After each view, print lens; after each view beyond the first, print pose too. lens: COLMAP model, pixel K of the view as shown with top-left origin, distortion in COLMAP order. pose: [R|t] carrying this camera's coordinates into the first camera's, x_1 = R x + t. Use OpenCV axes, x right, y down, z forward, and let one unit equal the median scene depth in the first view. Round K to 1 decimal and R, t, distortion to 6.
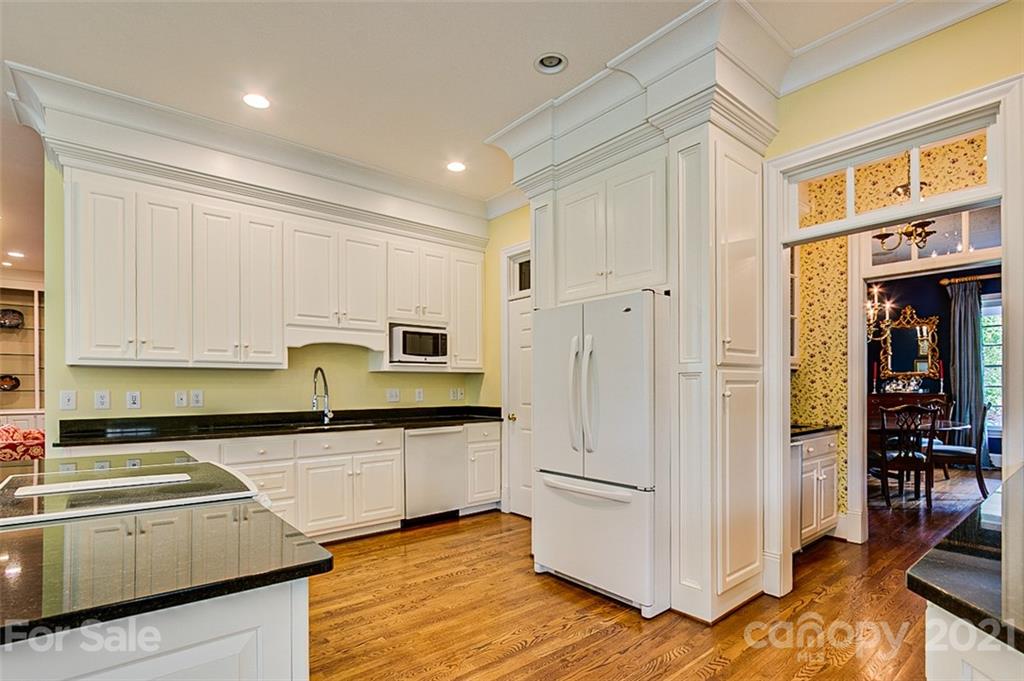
lens RADIAL K [[501.0, 0, 512.2], [0, 501.0, 398.9], [0, 0, 1]] dist [-0.013399, 0.000066]
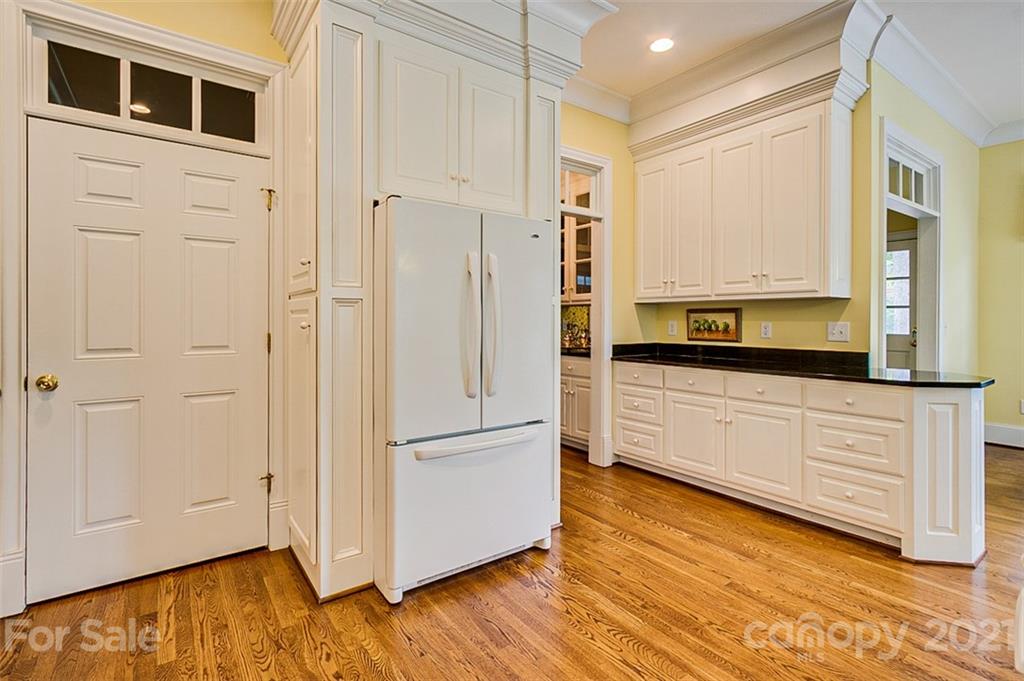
lens RADIAL K [[477.1, 0, 511.4], [0, 477.1, 317.9], [0, 0, 1]] dist [-0.004359, -0.000446]
pose [[0.069558, -0.000149, 0.997578, -0.624732], [0.015262, 0.999883, -0.000915, -0.021322], [-0.997461, 0.015288, 0.069553, 0.903816]]
